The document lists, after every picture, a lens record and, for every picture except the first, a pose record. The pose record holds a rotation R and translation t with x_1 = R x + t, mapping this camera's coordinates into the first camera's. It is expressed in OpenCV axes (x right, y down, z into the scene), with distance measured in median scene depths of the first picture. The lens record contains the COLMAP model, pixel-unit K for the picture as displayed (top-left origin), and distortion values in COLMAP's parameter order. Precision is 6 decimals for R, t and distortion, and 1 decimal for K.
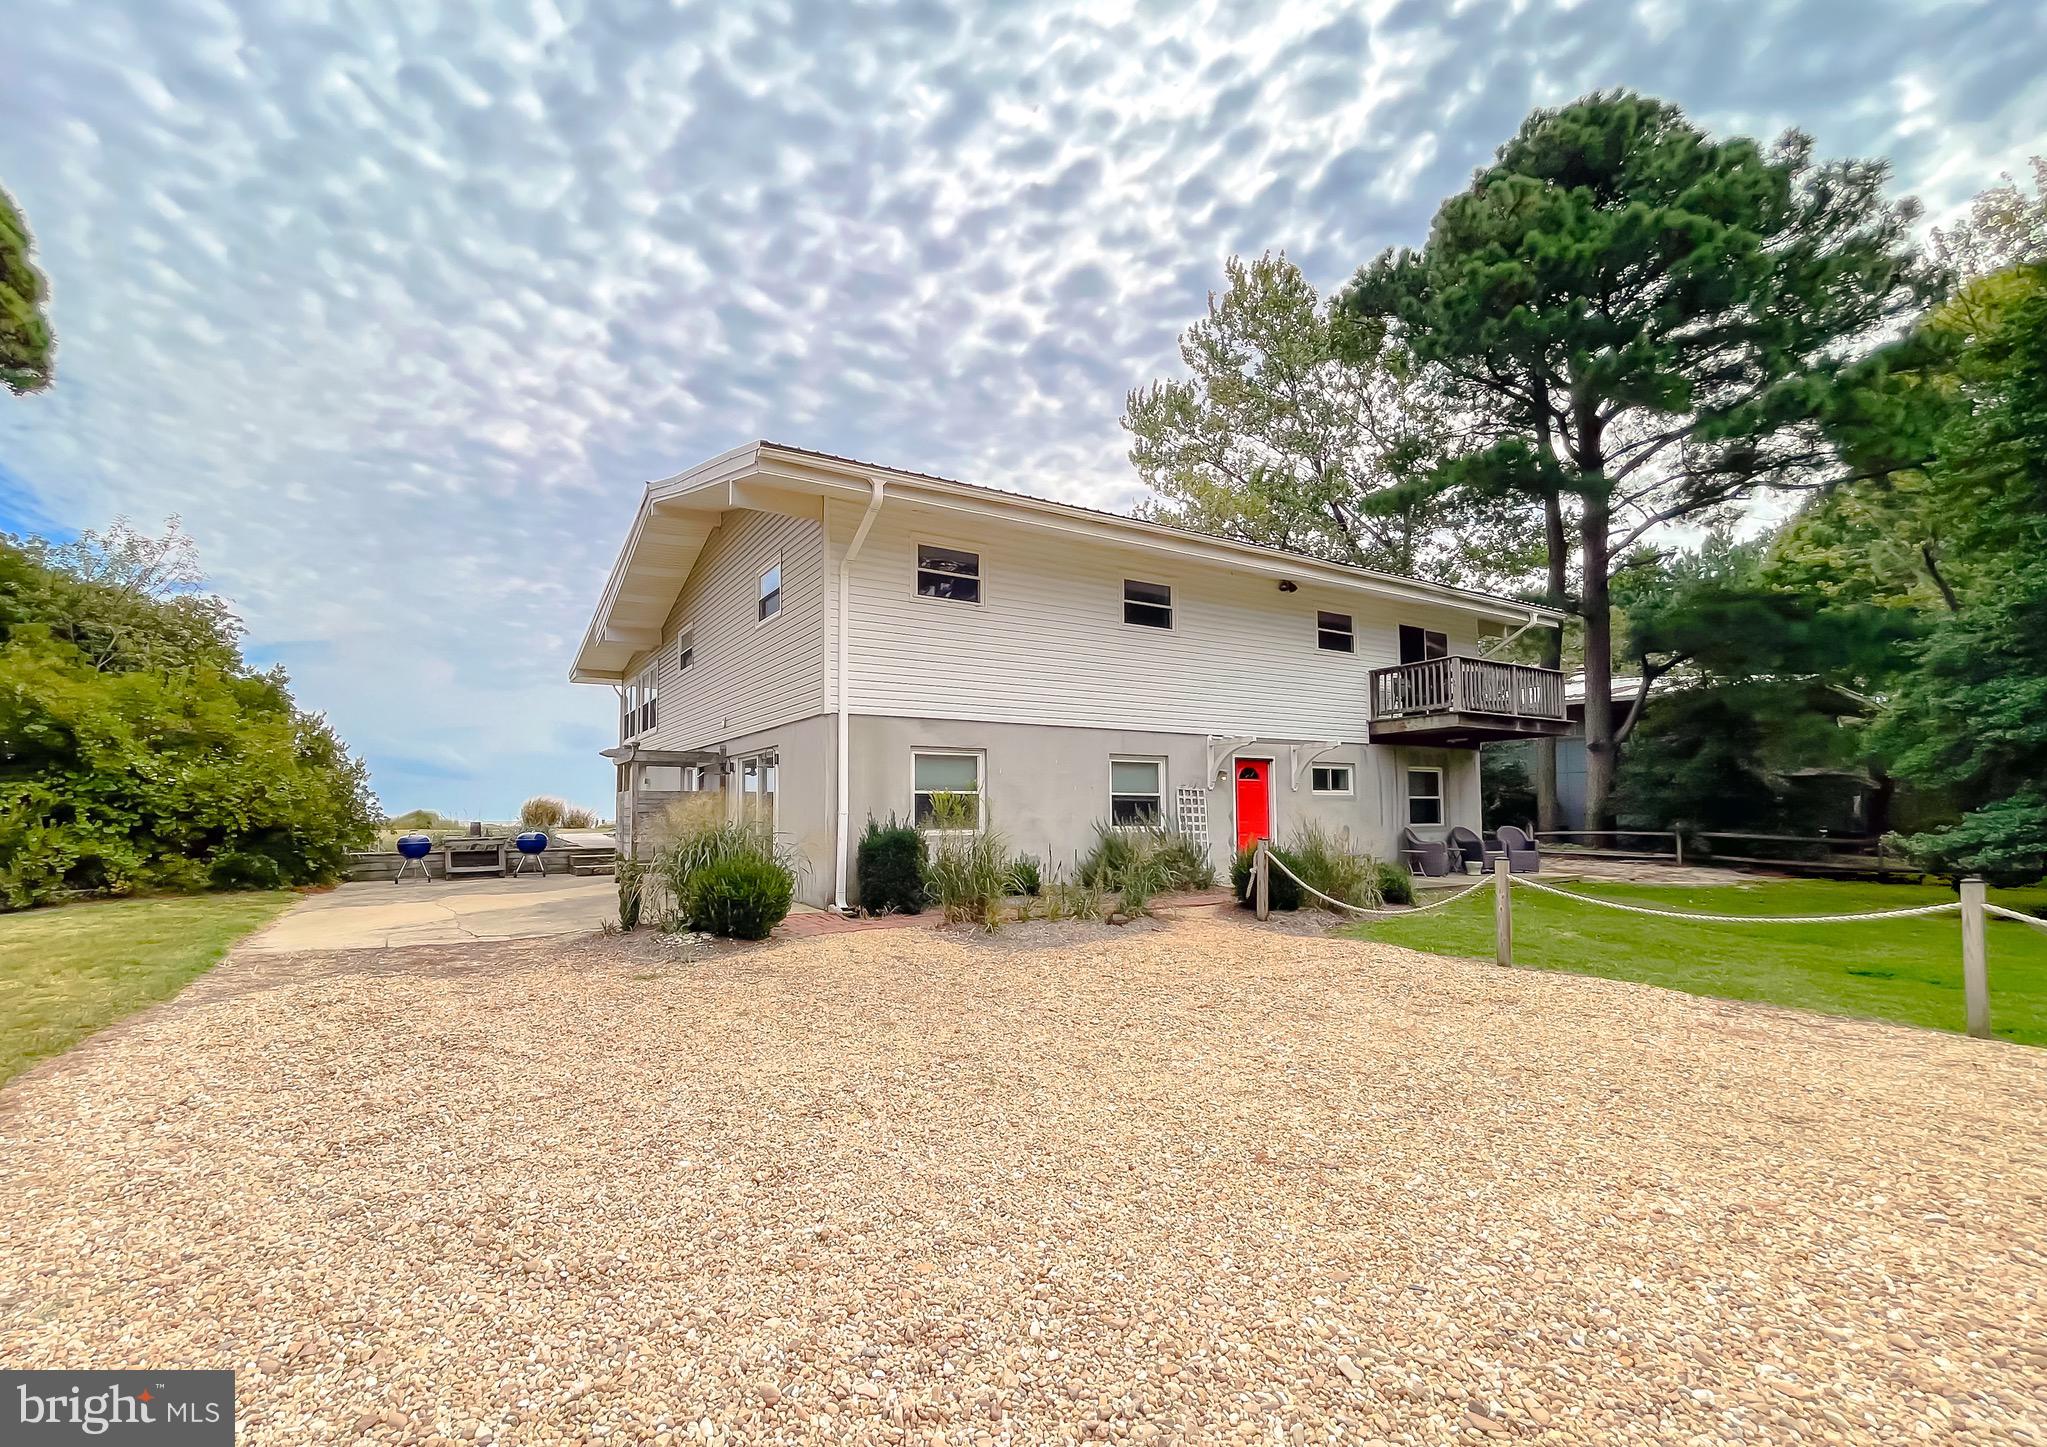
lens RADIAL K [[917.5, 0, 980.5], [0, 917.5, 769.3], [0, 0, 1]] dist [-0.000843, 0.000606]
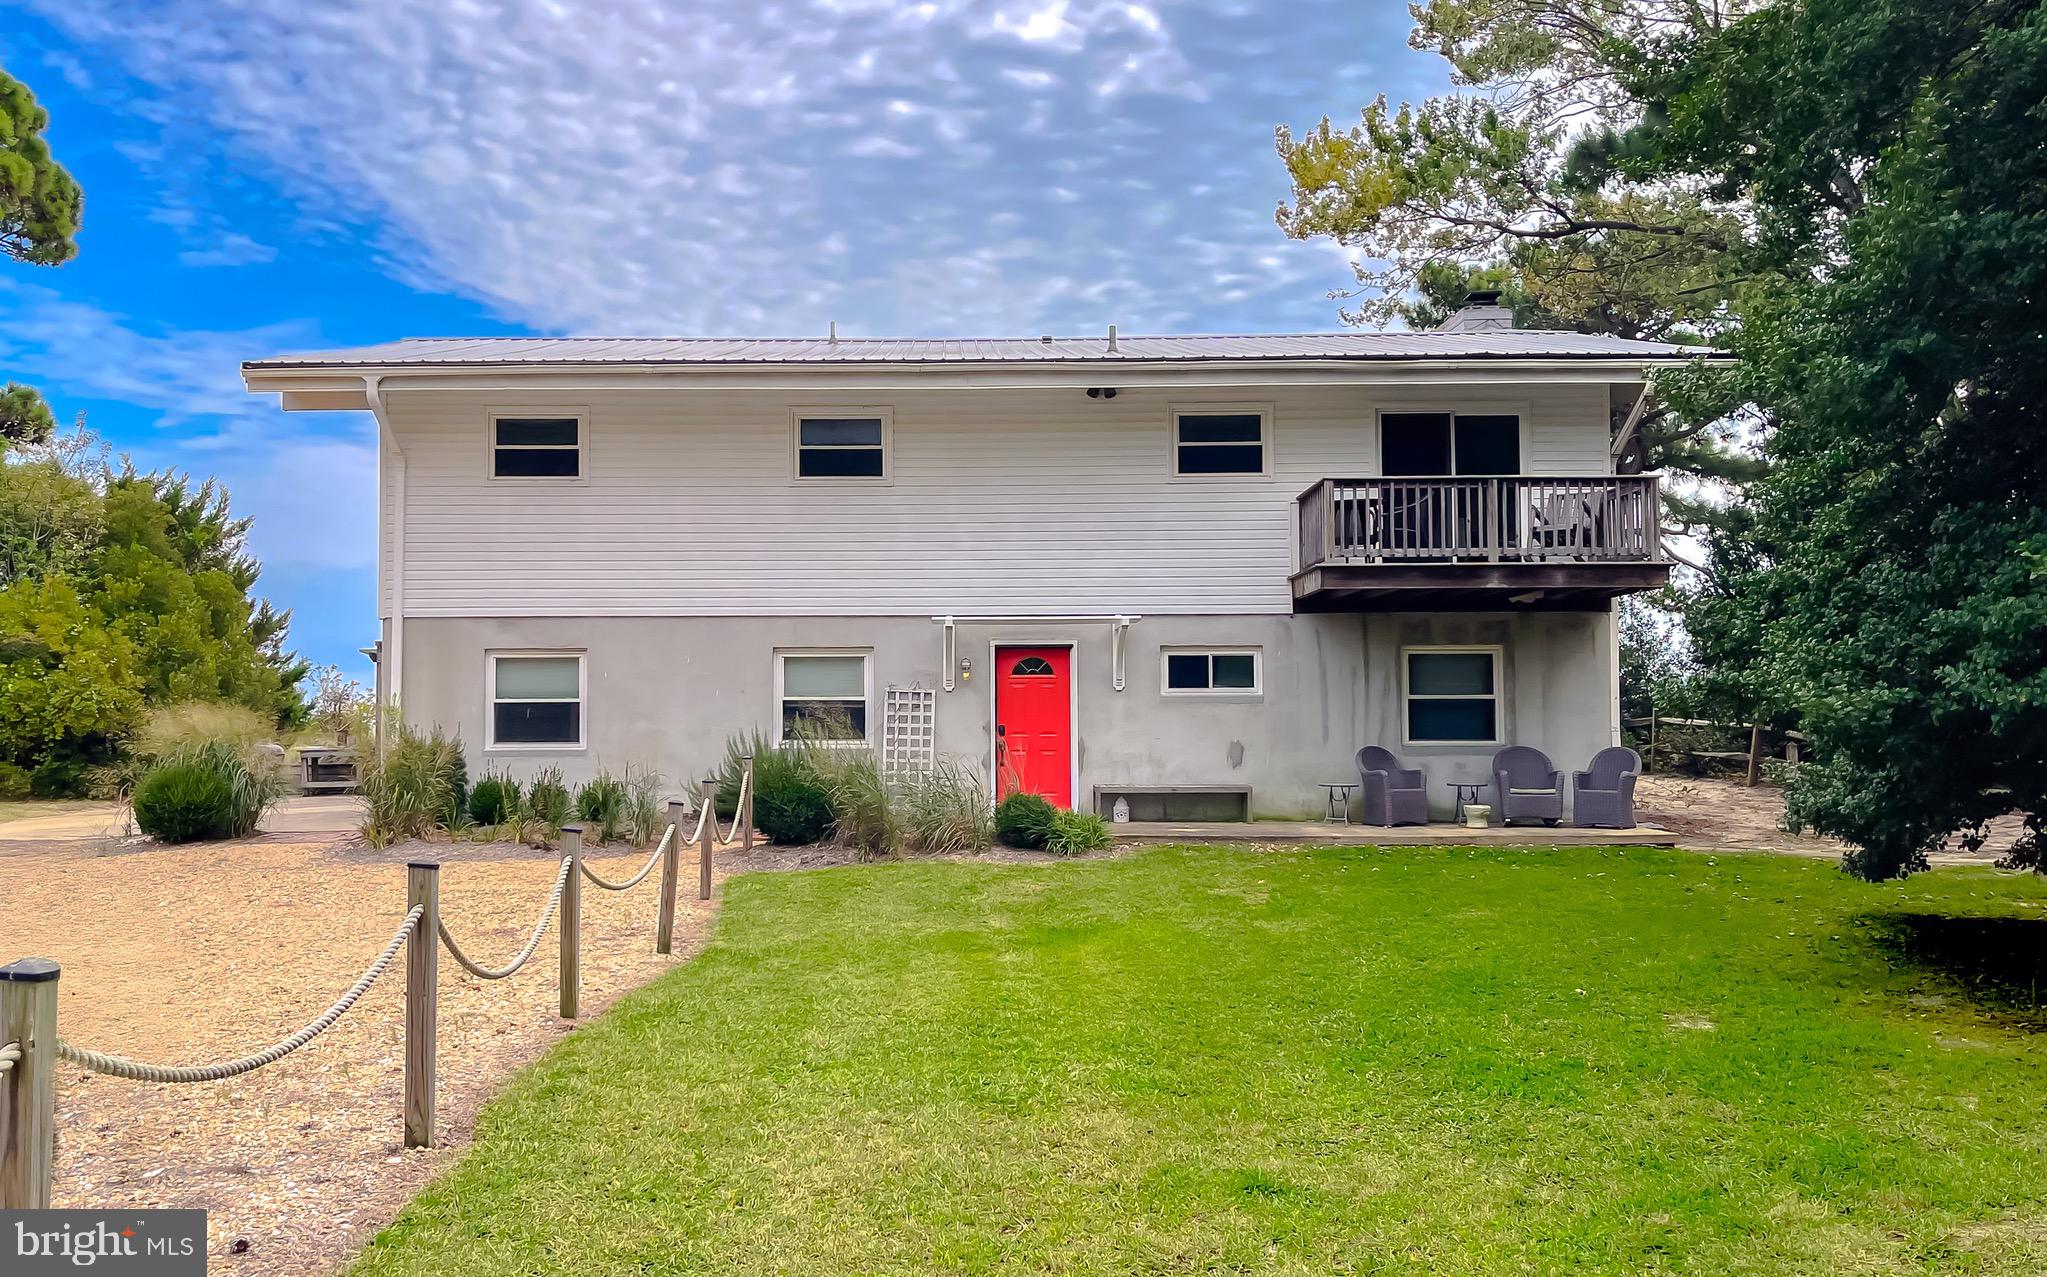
lens RADIAL K [[1961.1, 0, 1023.5], [0, 1961.1, 638.5], [0, 0, 1]] dist [0.006115, 0.002004]
pose [[0.856031, -0.018808, -0.516583, 0.918347], [0.026455, 0.999622, 0.007444, -0.024273], [0.516248, -0.020038, 0.856205, -0.245445]]
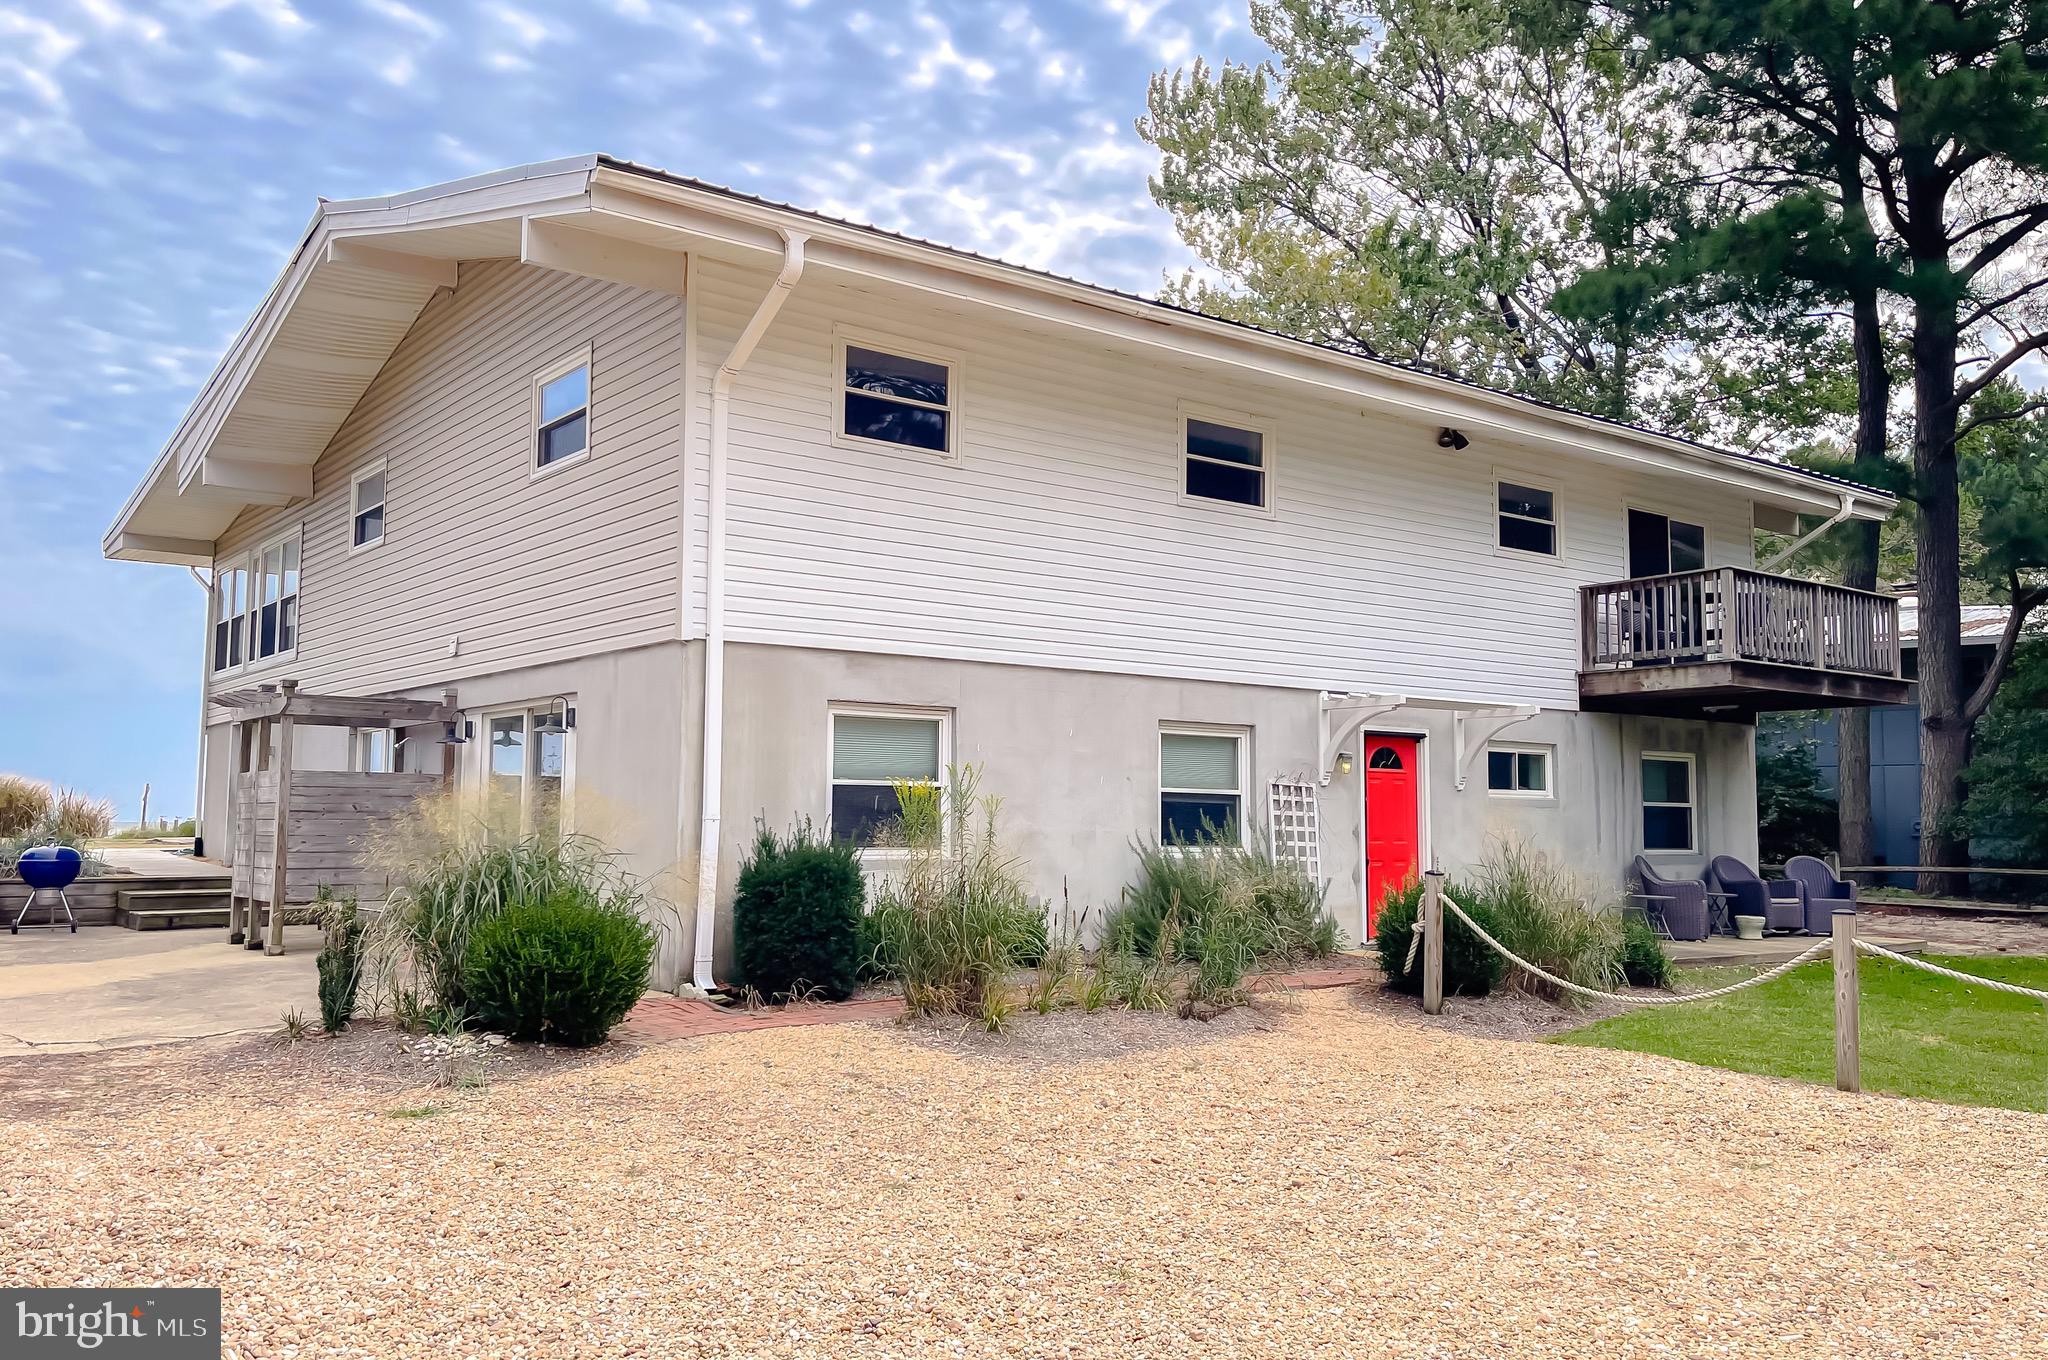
lens RADIAL K [[1688.6, 0, 1024.0], [0, 1688.6, 680.0], [0, 0, 1]] dist [0.072660, -0.058734]
pose [[0.992733, 0.023606, 0.118004, -0.053458], [-0.019635, 0.999205, -0.034694, -0.002863], [-0.118729, 0.032125, 0.992407, -0.032528]]
